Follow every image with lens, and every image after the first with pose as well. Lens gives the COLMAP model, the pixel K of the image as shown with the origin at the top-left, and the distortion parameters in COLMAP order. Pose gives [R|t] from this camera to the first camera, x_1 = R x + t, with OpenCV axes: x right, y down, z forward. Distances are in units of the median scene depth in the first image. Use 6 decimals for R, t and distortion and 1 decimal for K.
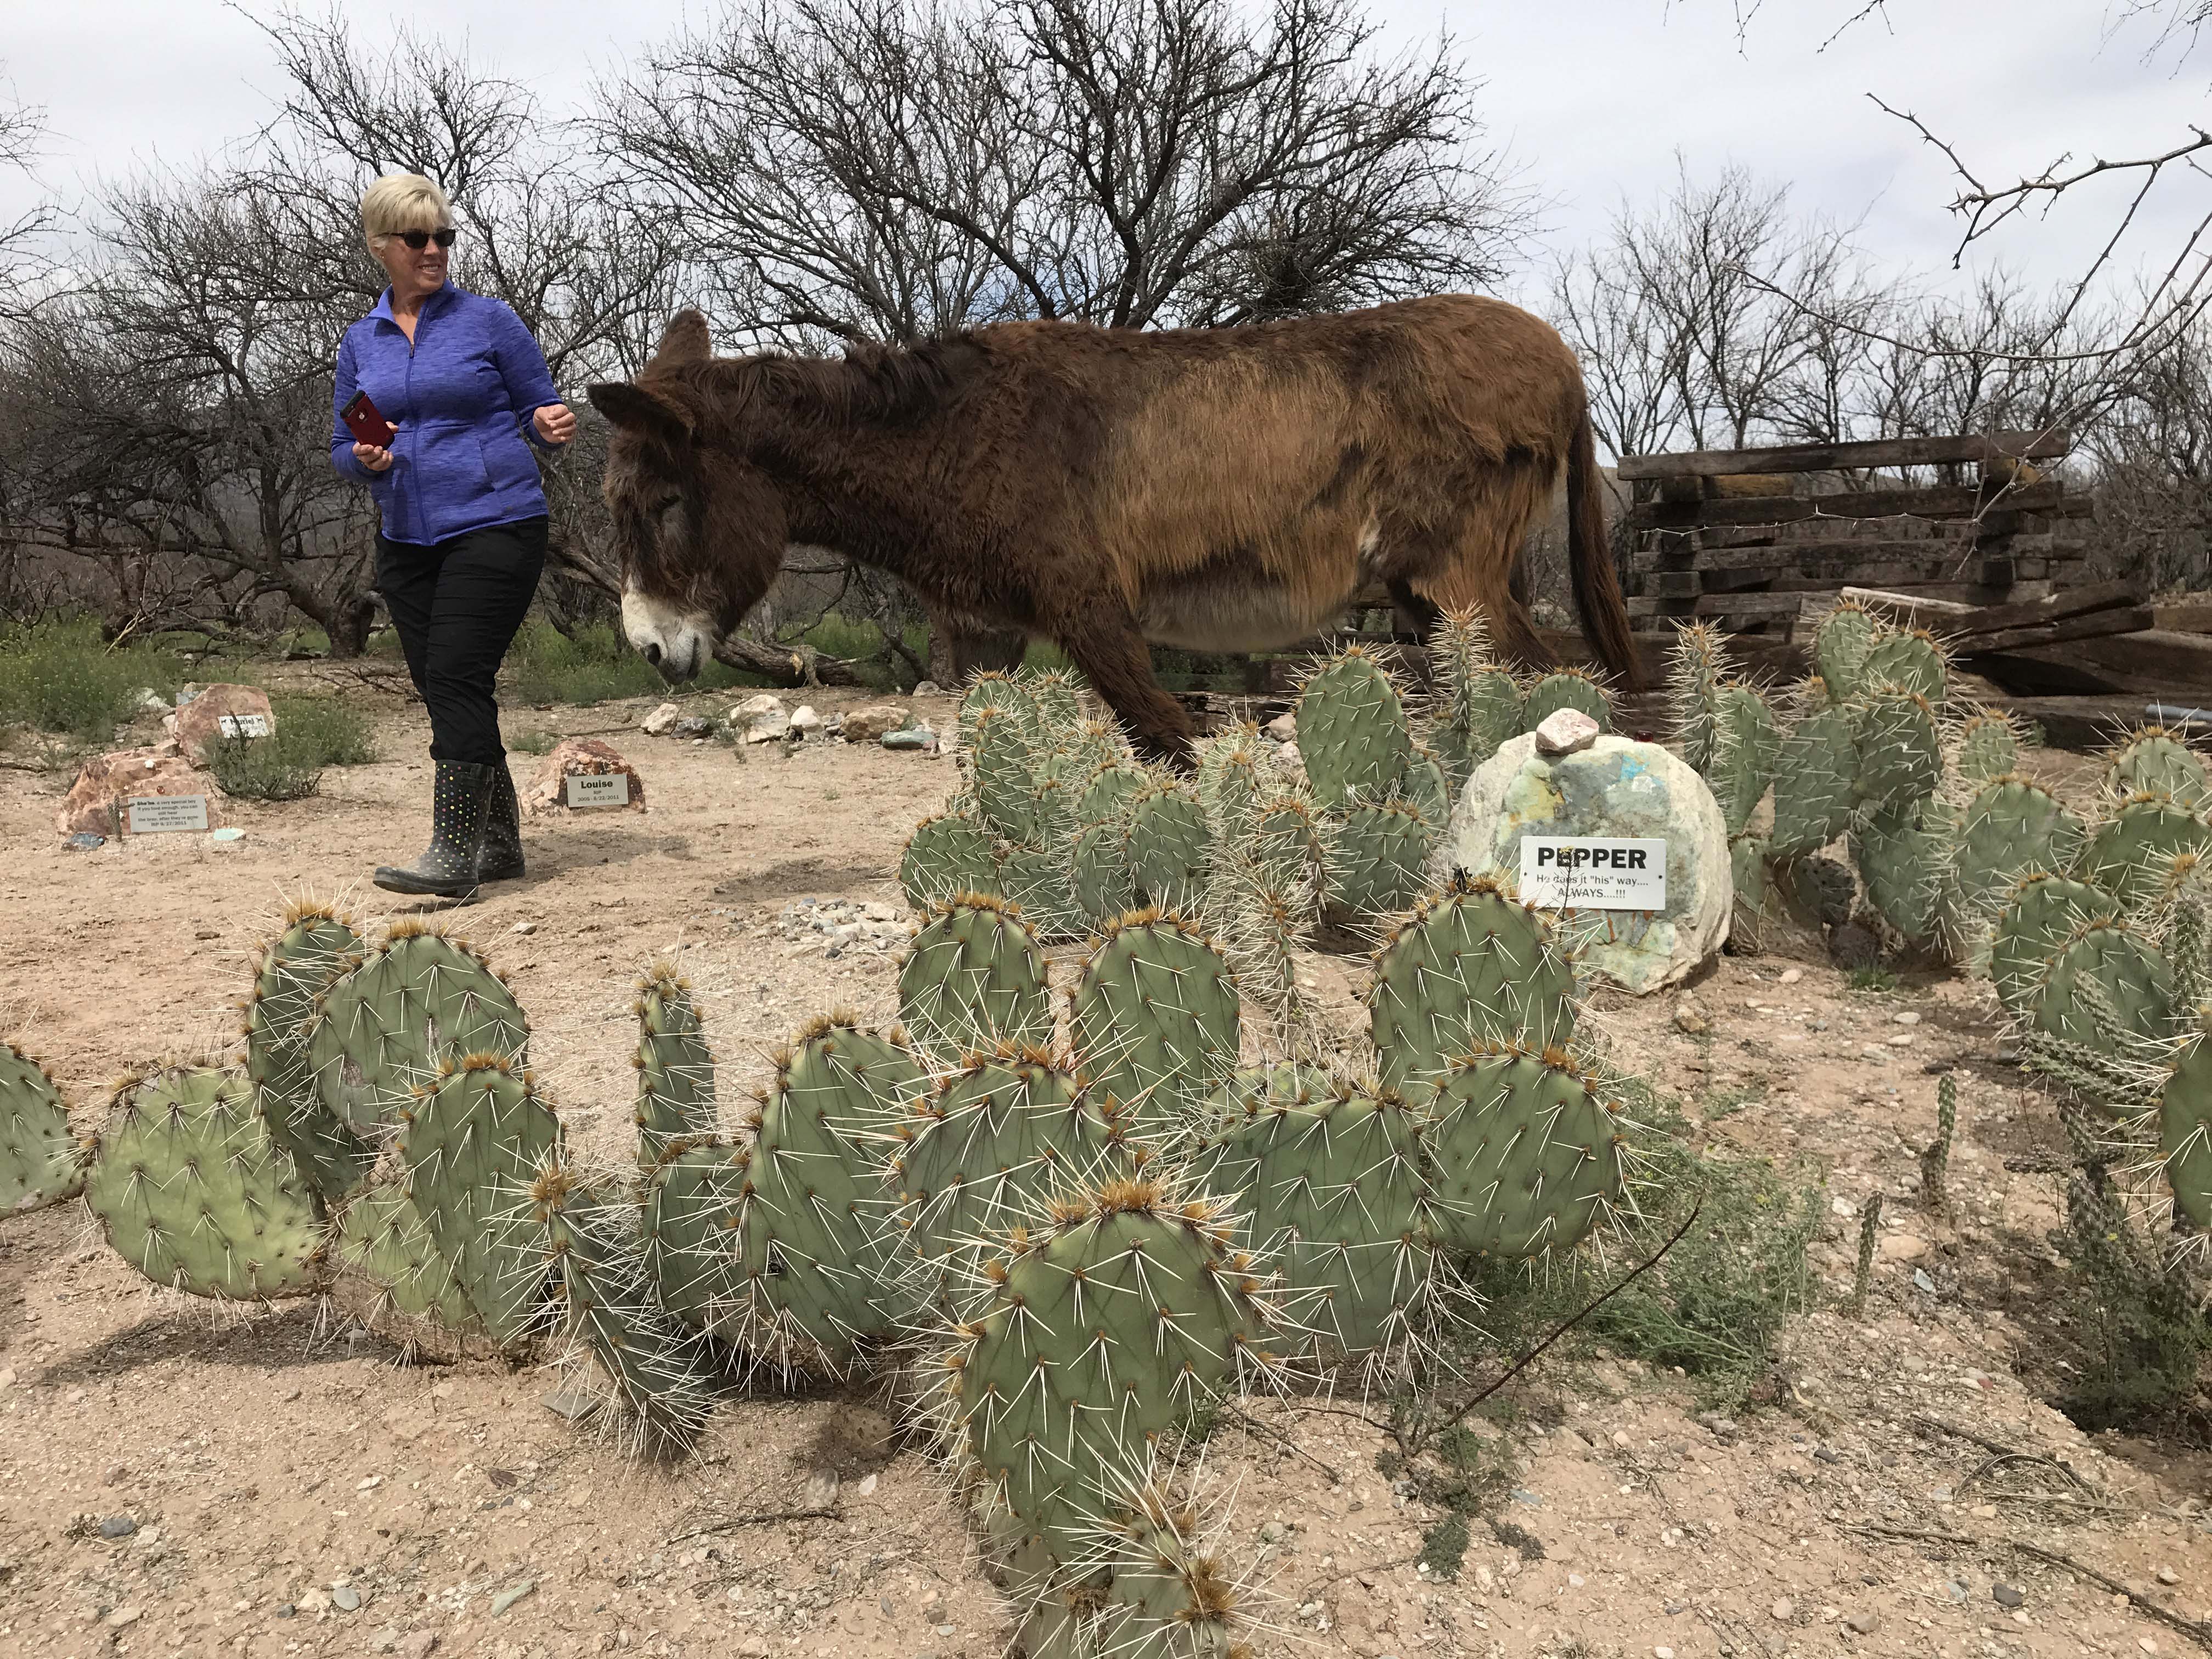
lens RADIAL K [[1830.7, 0, 1106.4], [0, 1830.7, 783.5], [0, 0, 1]] dist [0.036405, -0.002347]
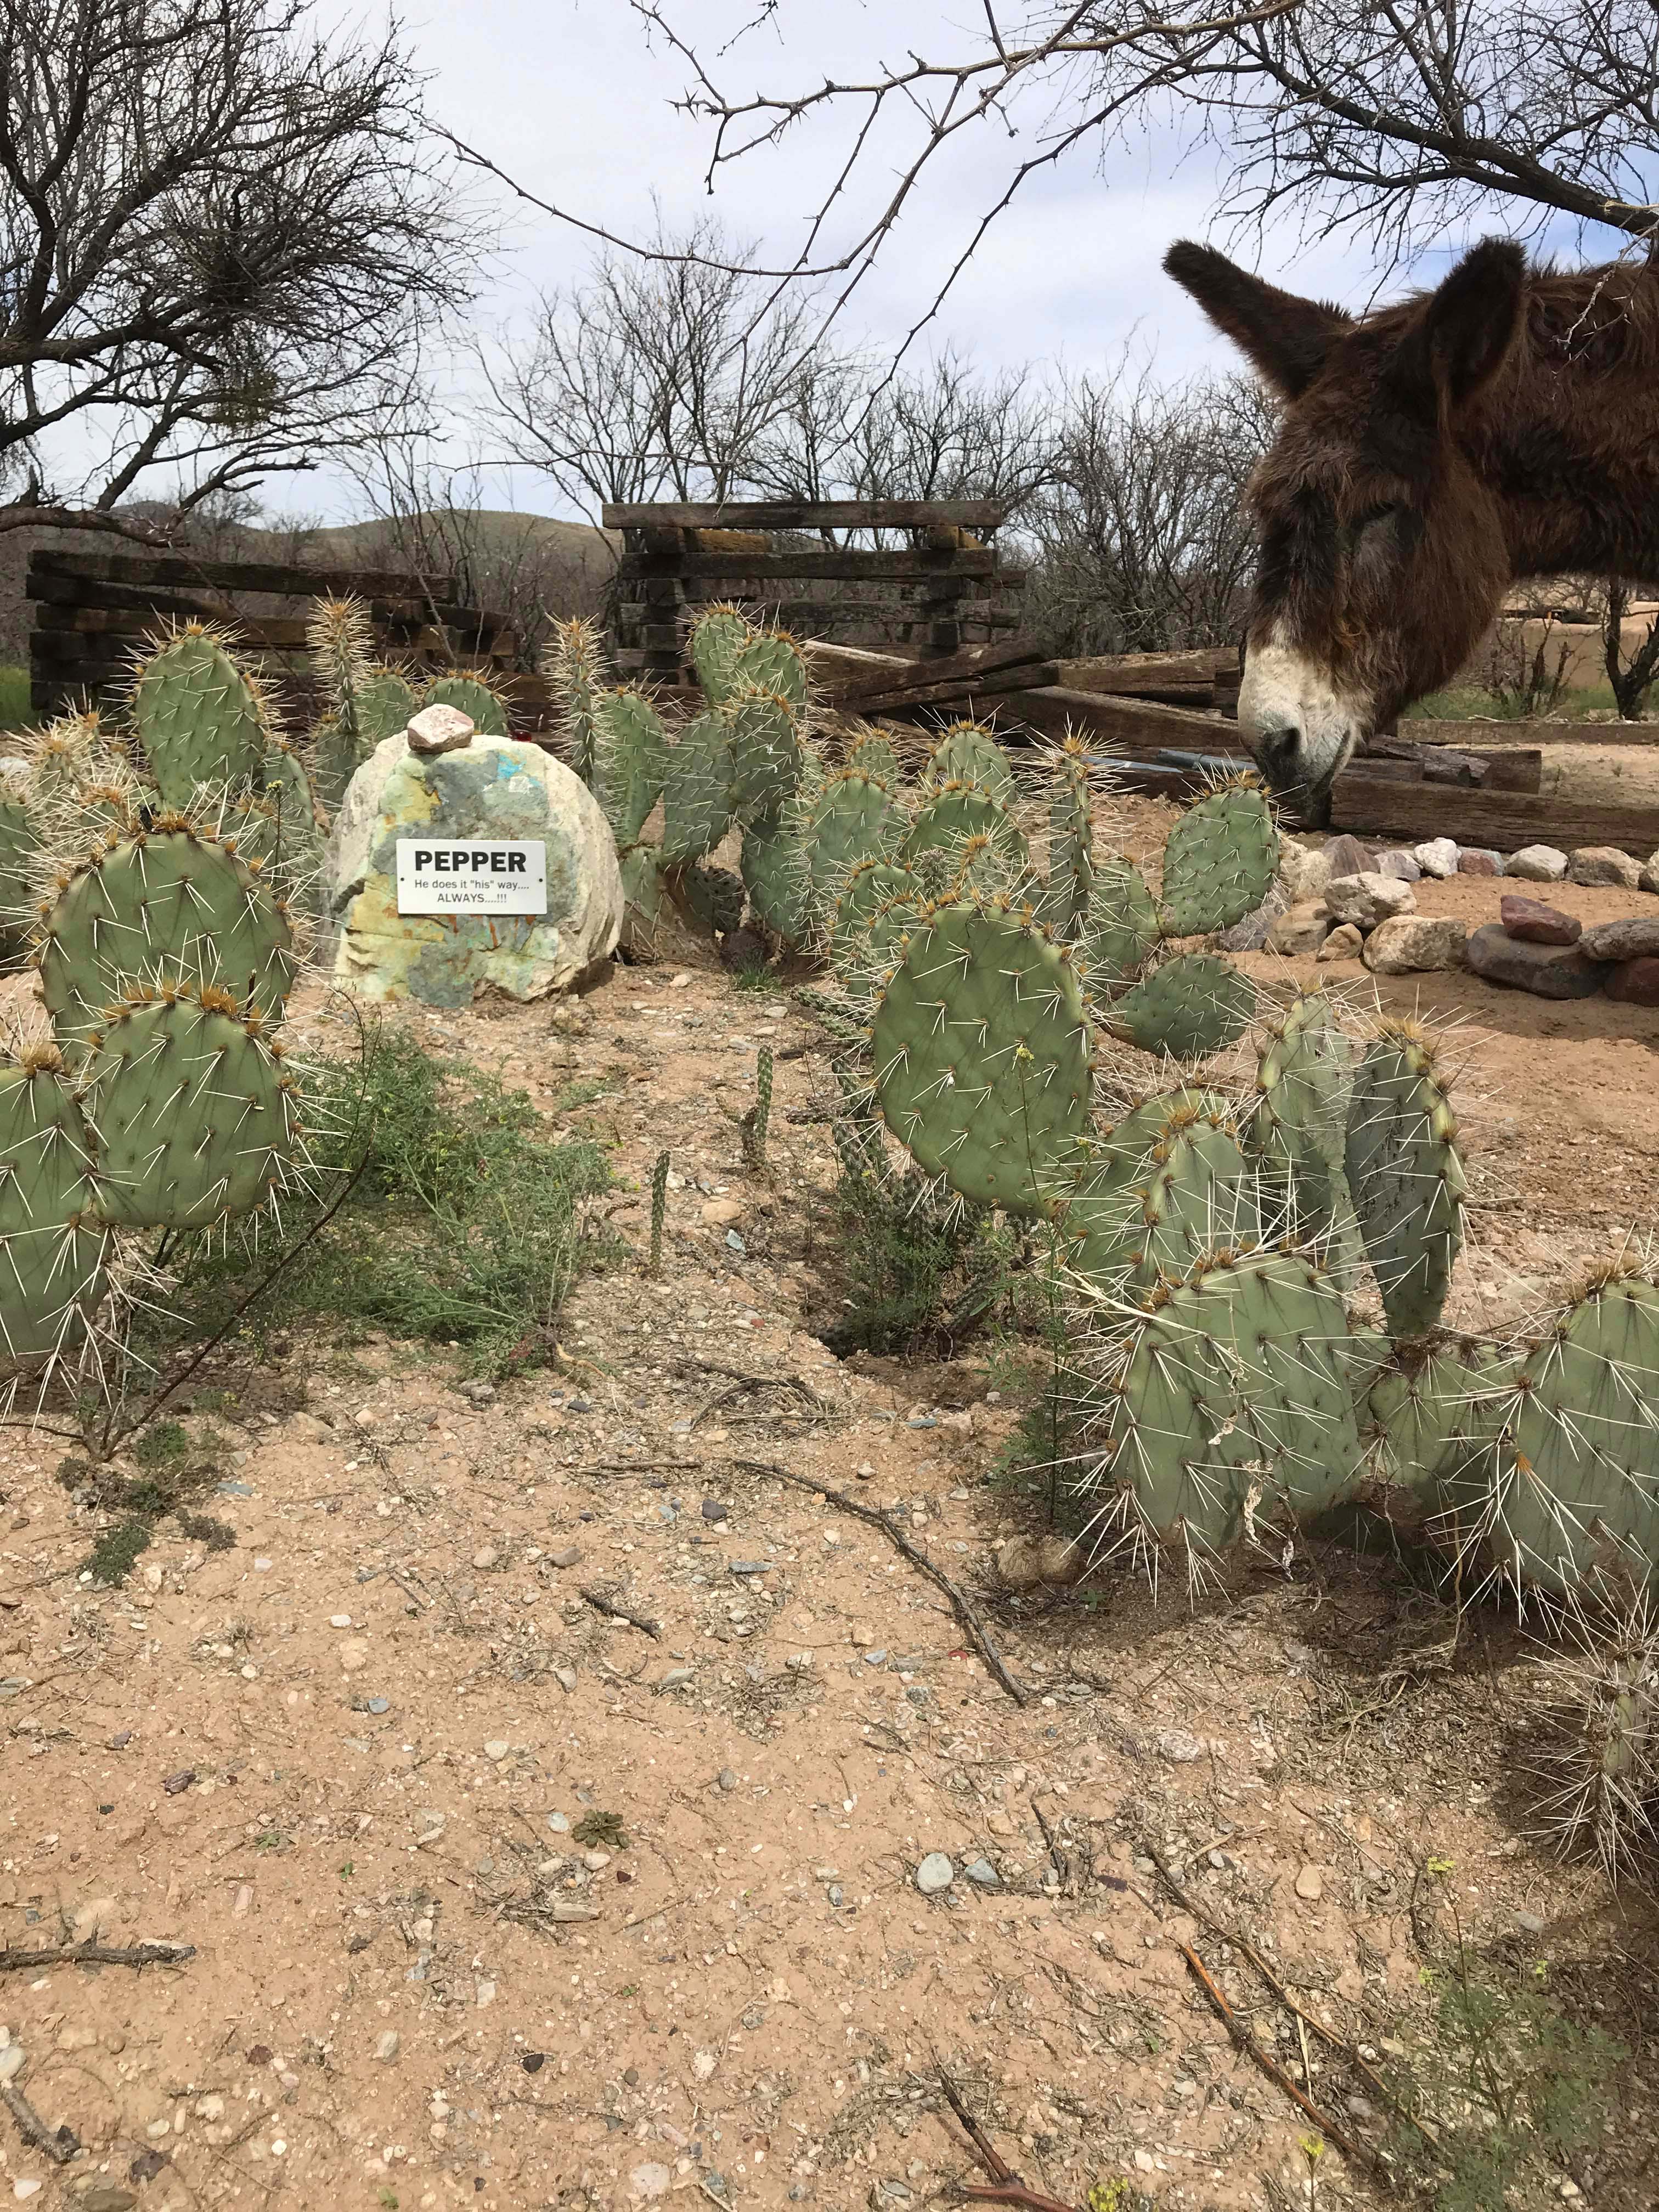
lens RADIAL K [[1786.5, 0, 838.4], [0, 1786.5, 1037.3], [0, 0, 1]] dist [0.149583, -0.322924]
pose [[0.936799, -0.044218, 0.347061, 0.113257], [0.011446, 0.995324, 0.095914, 0.044325], [-0.349680, -0.085880, 0.932925, 0.039403]]
